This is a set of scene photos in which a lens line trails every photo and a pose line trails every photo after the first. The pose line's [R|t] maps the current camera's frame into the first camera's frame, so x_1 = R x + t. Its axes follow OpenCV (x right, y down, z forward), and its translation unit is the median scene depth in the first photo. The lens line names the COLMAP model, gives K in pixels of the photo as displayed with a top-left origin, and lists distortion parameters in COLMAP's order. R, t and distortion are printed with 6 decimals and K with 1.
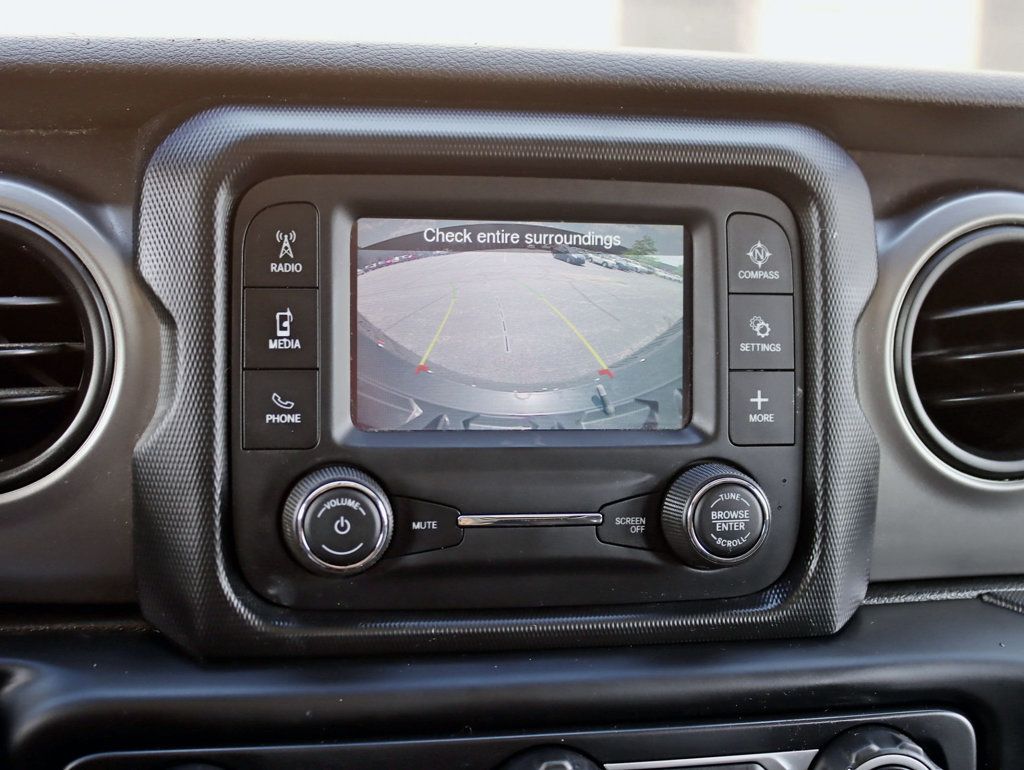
lens RADIAL K [[1458.5, 0, 513.4], [0, 1458.5, 385.2], [0, 0, 1]] dist [-0.096608, 0.000000]
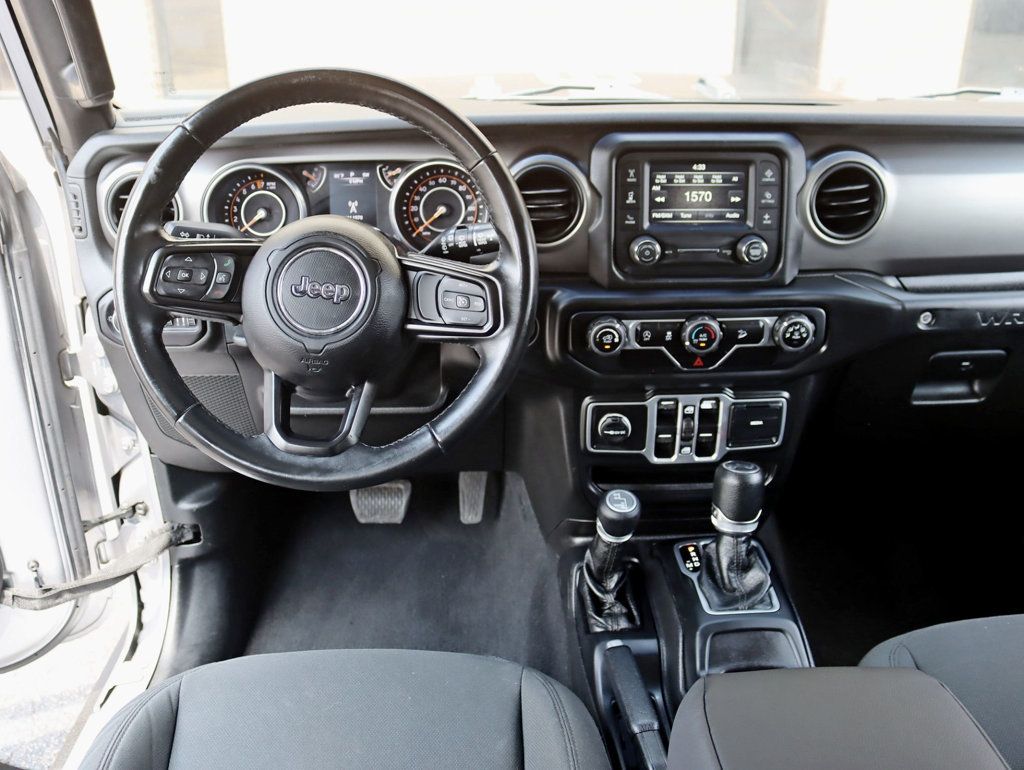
lens RADIAL K [[955.0, 0, 512.0], [0, 955.0, 382.5], [0, 0, 1]] dist [-0.106060, 0.000000]
pose [[0.988086, 0.029904, -0.150969, -0.078934], [0.011156, 0.964445, 0.264047, -0.214920], [0.153497, -0.262586, 0.952621, -1.361568]]
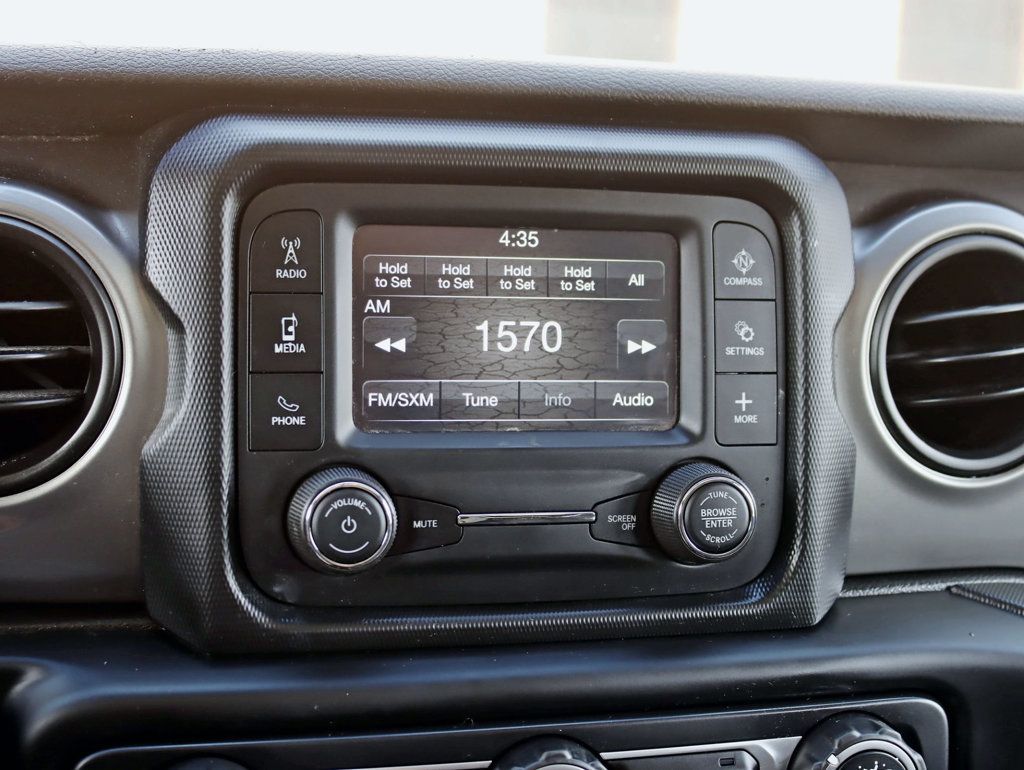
lens RADIAL K [[1458.5, 0, 509.0], [0, 1458.5, 384.6], [0, 0, 1]] dist [-0.096608, 0.000000]
pose [[0.998596, -0.000226, 0.052973, -0.056070], [-0.000028, 0.999989, 0.004794, -0.007329], [-0.052974, -0.004789, 0.998584, -0.032484]]
